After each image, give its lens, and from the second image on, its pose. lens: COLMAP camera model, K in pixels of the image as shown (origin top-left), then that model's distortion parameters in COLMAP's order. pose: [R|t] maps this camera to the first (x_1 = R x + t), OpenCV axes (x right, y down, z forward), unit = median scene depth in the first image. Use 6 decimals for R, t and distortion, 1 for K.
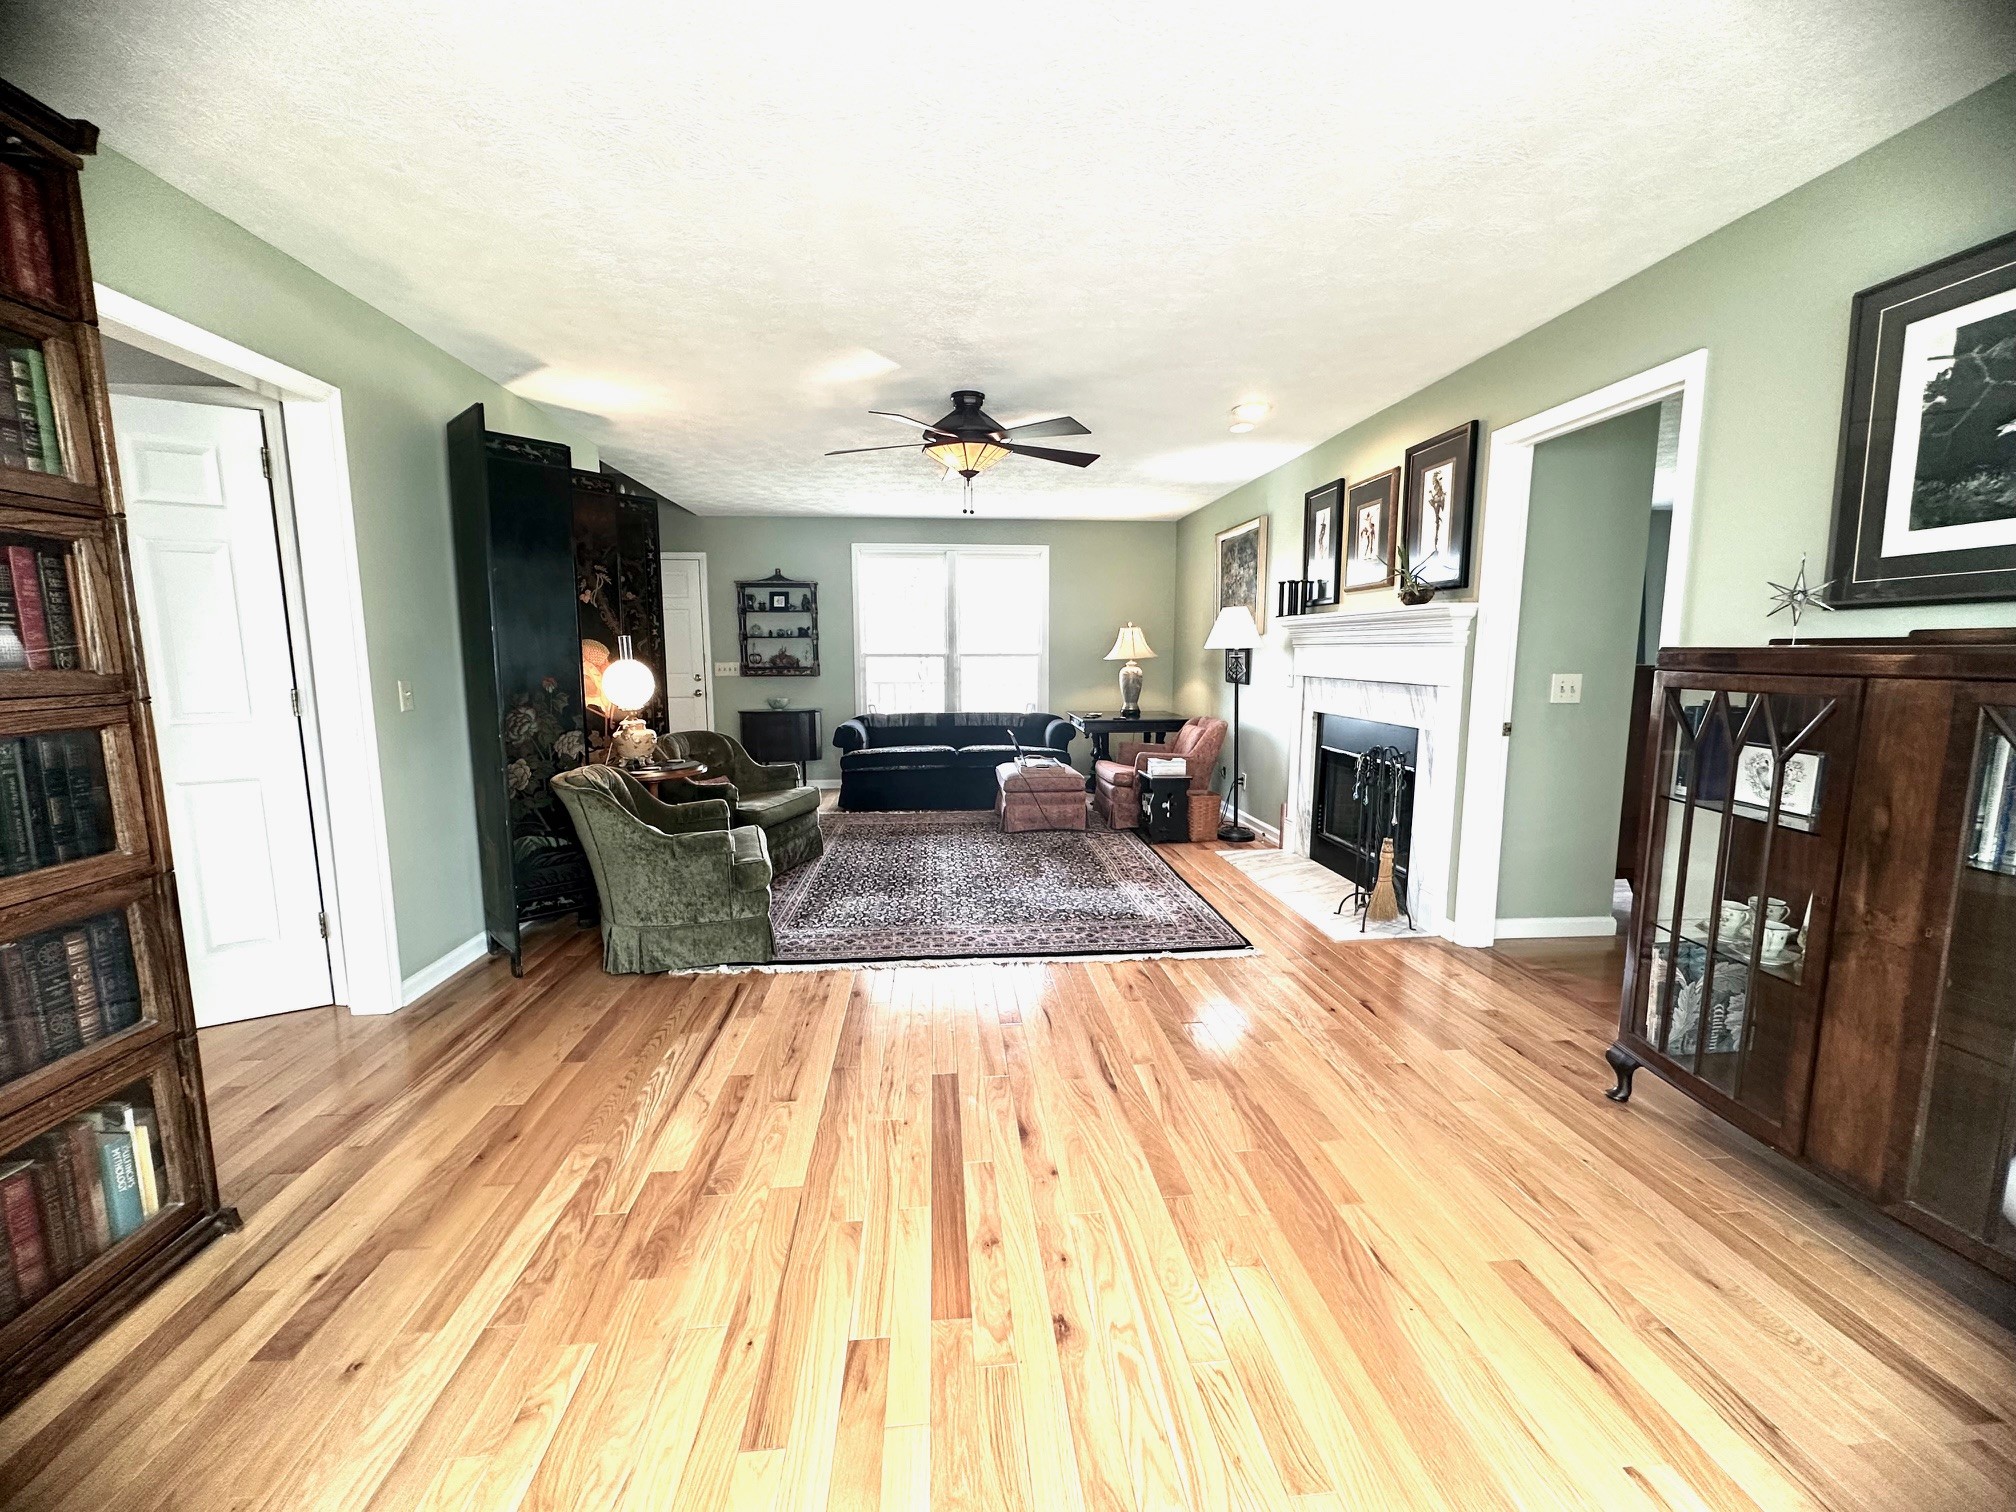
lens RADIAL K [[812.1, 0, 1000.5], [0, 812.1, 748.9], [0, 0, 1]] dist [0.000707, 0.000437]
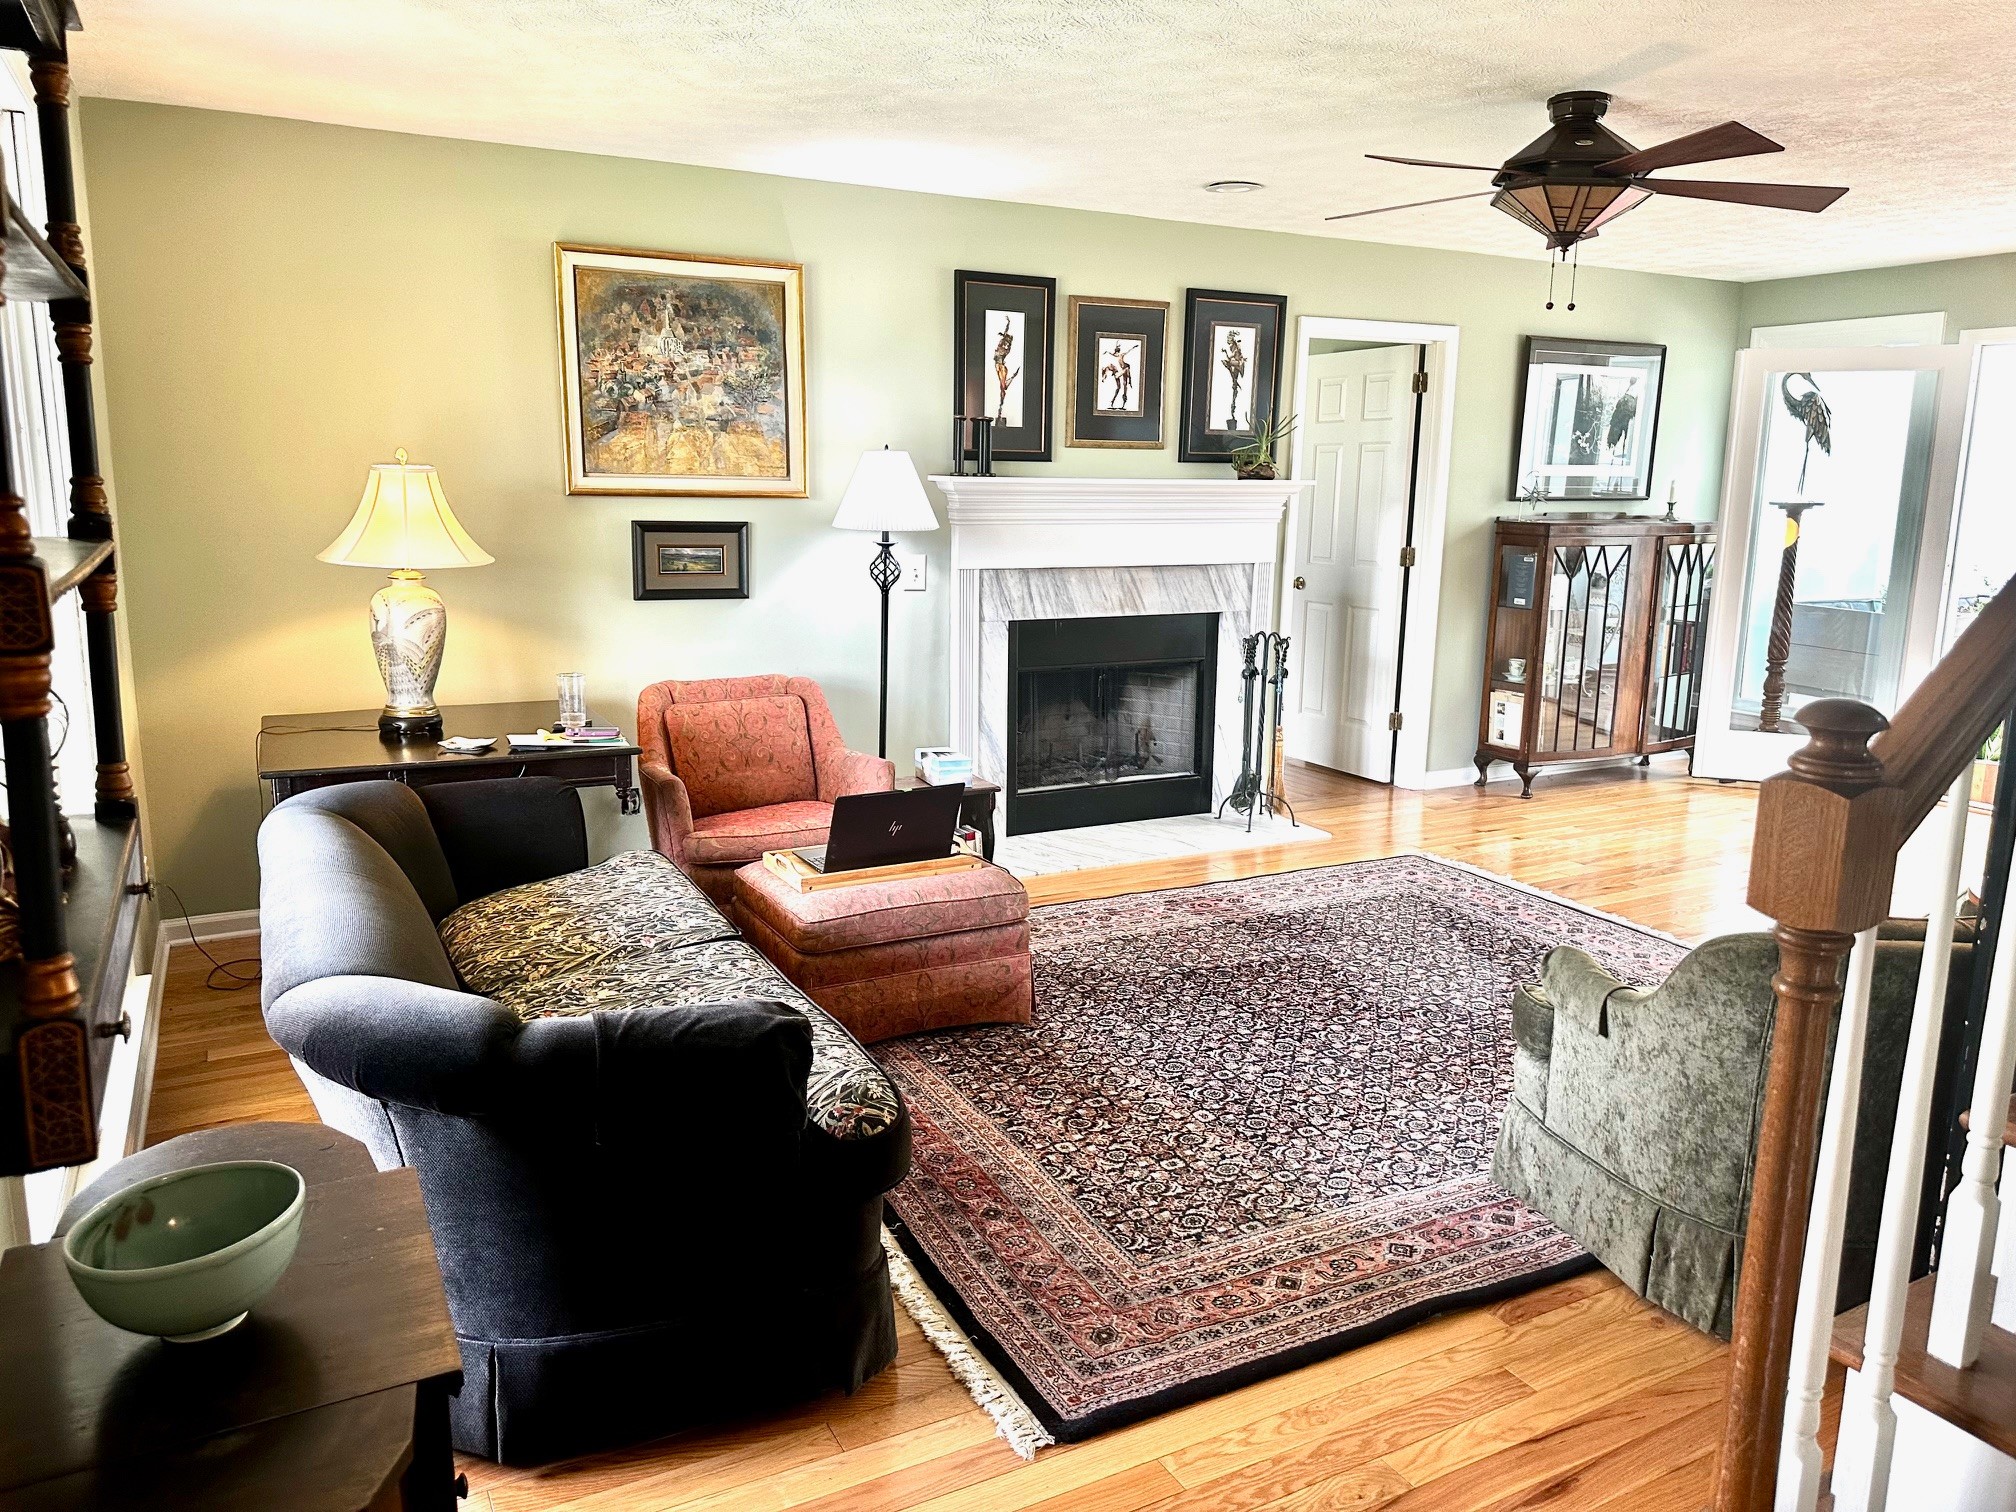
lens RADIAL K [[1418.1, 0, 999.4], [0, 1418.1, 768.0], [0, 0, 1]] dist [0.030159, -0.021657]
pose [[-0.381649, -0.190641, 0.904433, -0.868494], [0.097919, 0.964653, 0.244654, -0.270609], [-0.919106, 0.181933, -0.349492, 1.803162]]
